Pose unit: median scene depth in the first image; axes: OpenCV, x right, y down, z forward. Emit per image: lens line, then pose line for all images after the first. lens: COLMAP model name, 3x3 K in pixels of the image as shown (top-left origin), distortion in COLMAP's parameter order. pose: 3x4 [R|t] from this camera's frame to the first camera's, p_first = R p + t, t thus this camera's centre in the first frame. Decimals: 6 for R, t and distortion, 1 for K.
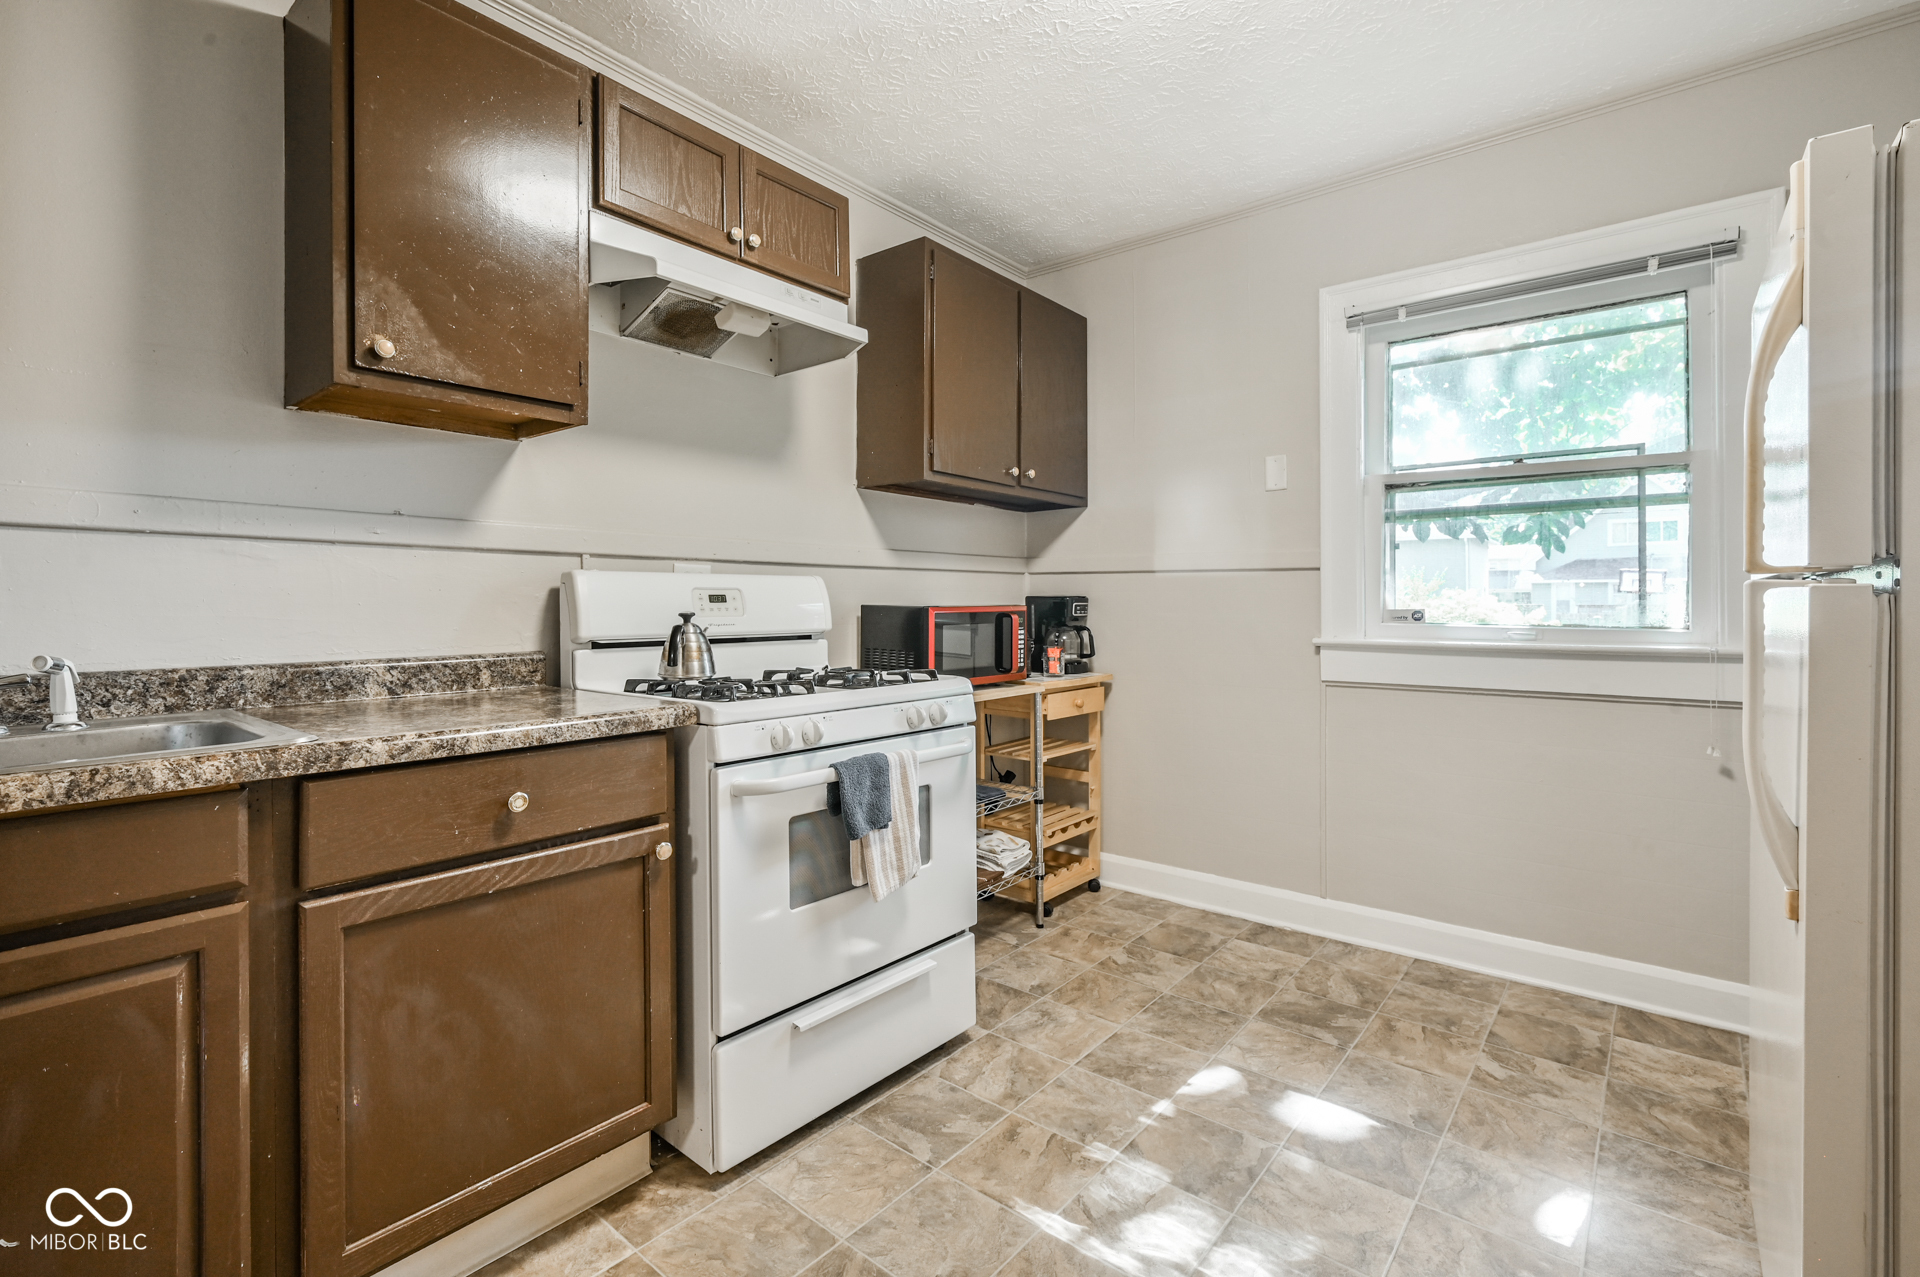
lens RADIAL K [[848.3, 0, 968.3], [0, 848.3, 609.9], [0, 0, 1]] dist [0.004238, 0.000107]
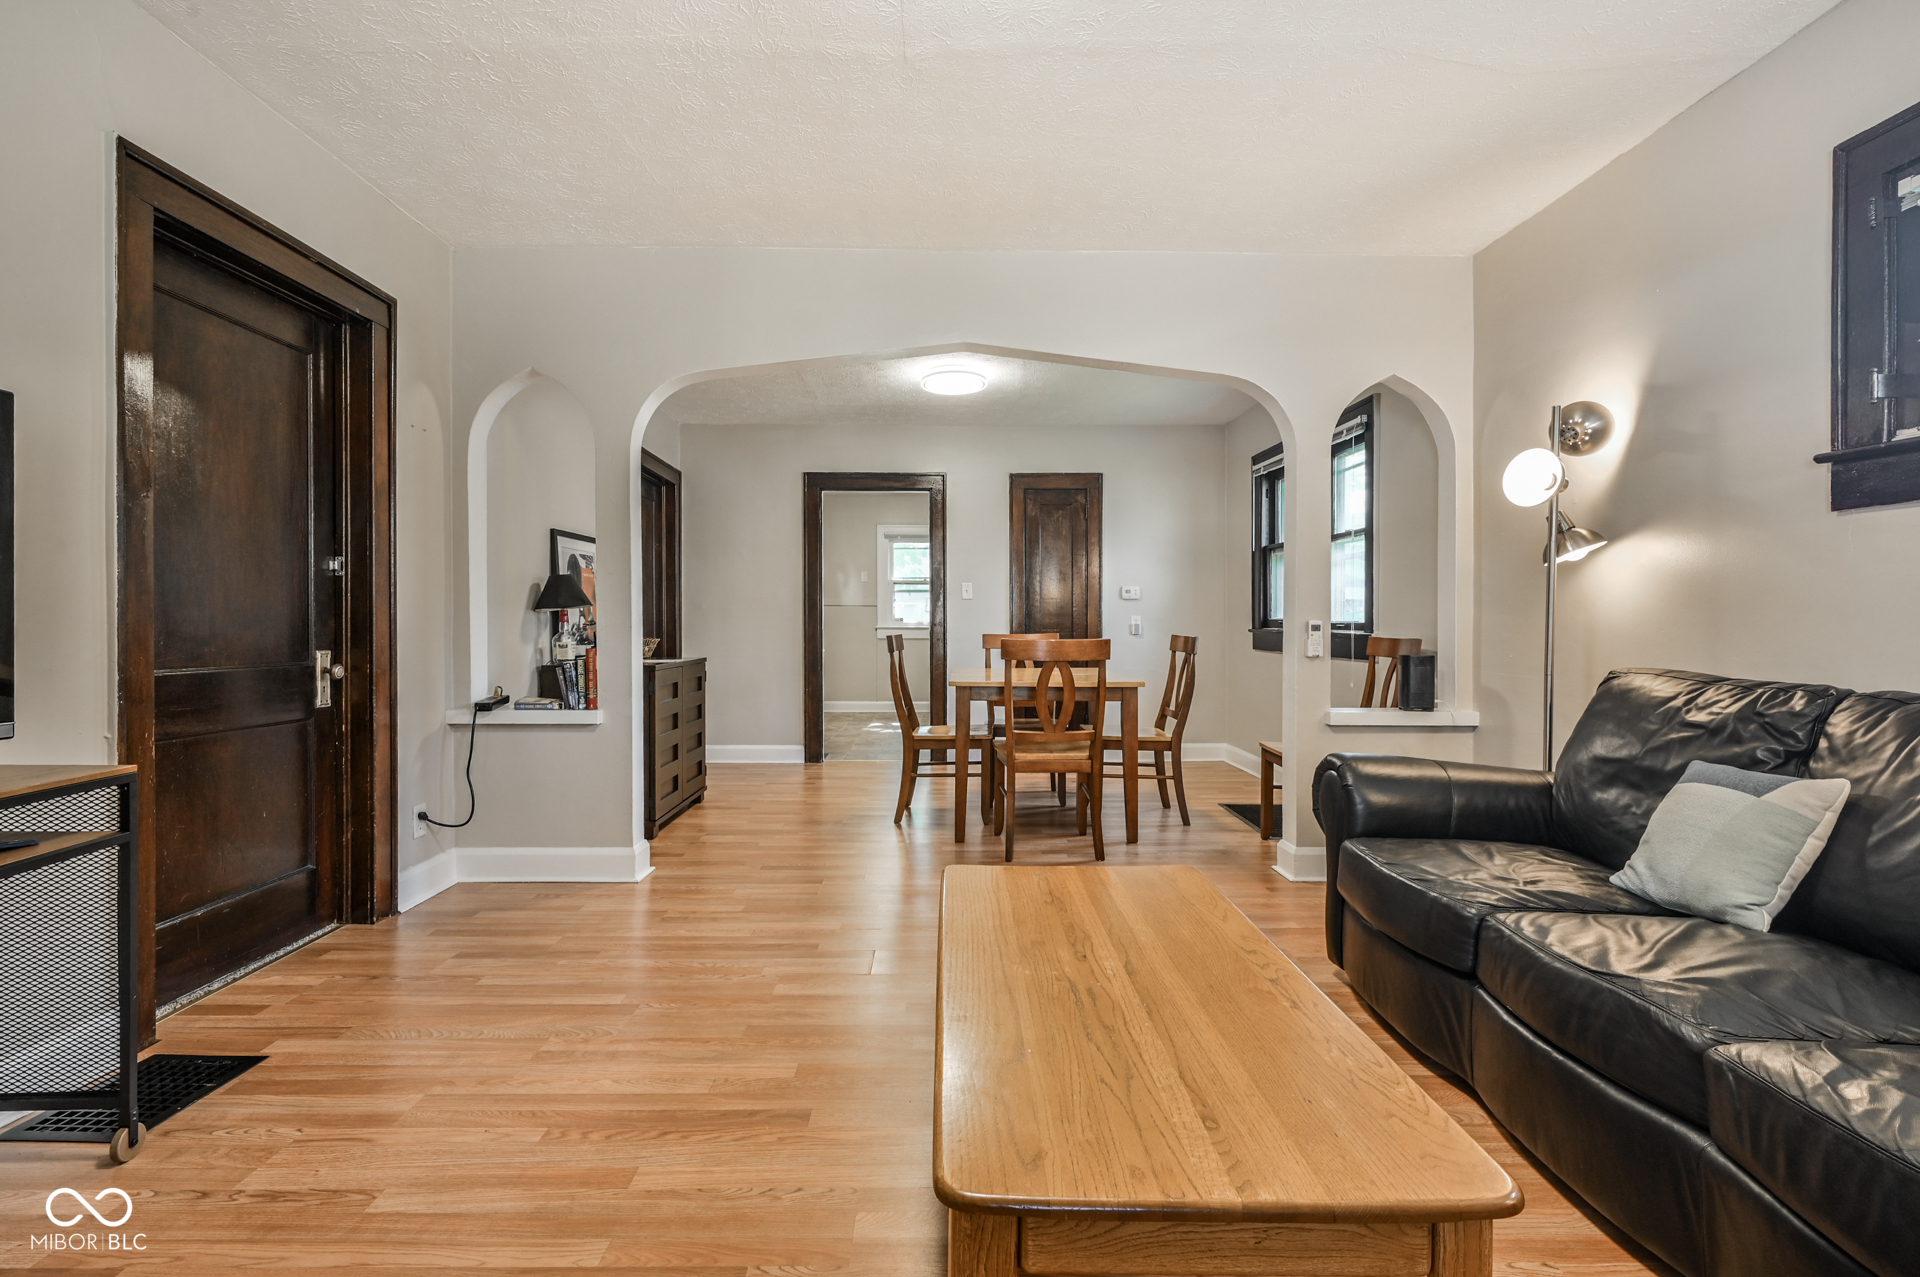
lens RADIAL K [[848.3, 0, 968.3], [0, 848.3, 609.9], [0, 0, 1]] dist [0.004238, 0.000107]
pose [[0.757861, 0.010888, 0.652326, -2.154539], [0.002241, 0.999811, -0.019292, 0.047635], [-0.652413, 0.016082, 0.757693, -2.573543]]
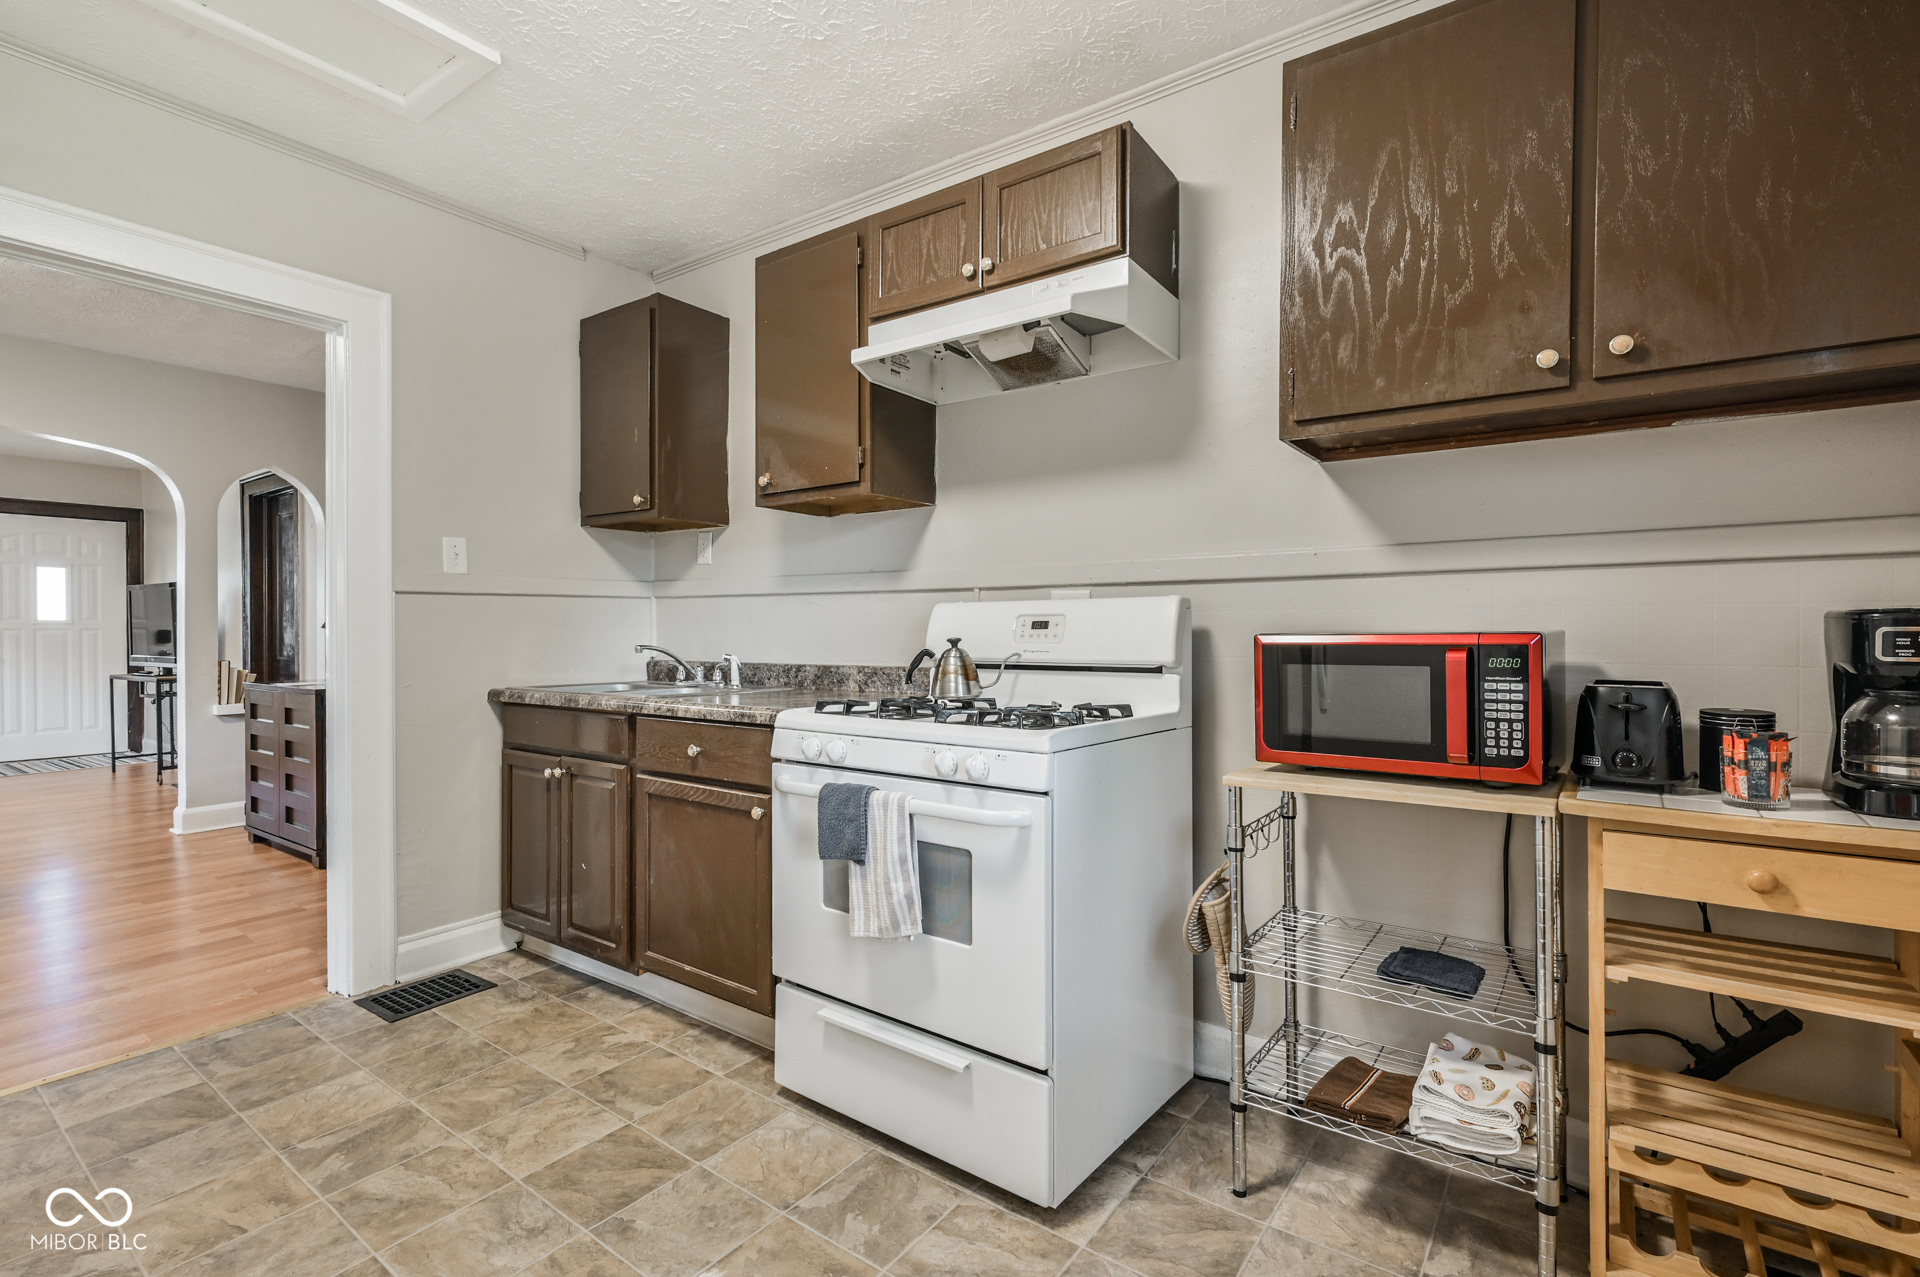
lens RADIAL K [[851.5, 0, 960.0], [0, 851.5, 638.5], [0, 0, 1]] dist [0.000953, 0.000407]
pose [[0.072707, 0.011965, -0.997282, 0.754348], [-0.003264, 0.999926, 0.011759, -0.009526], [0.997348, 0.002400, 0.072740, 0.905165]]
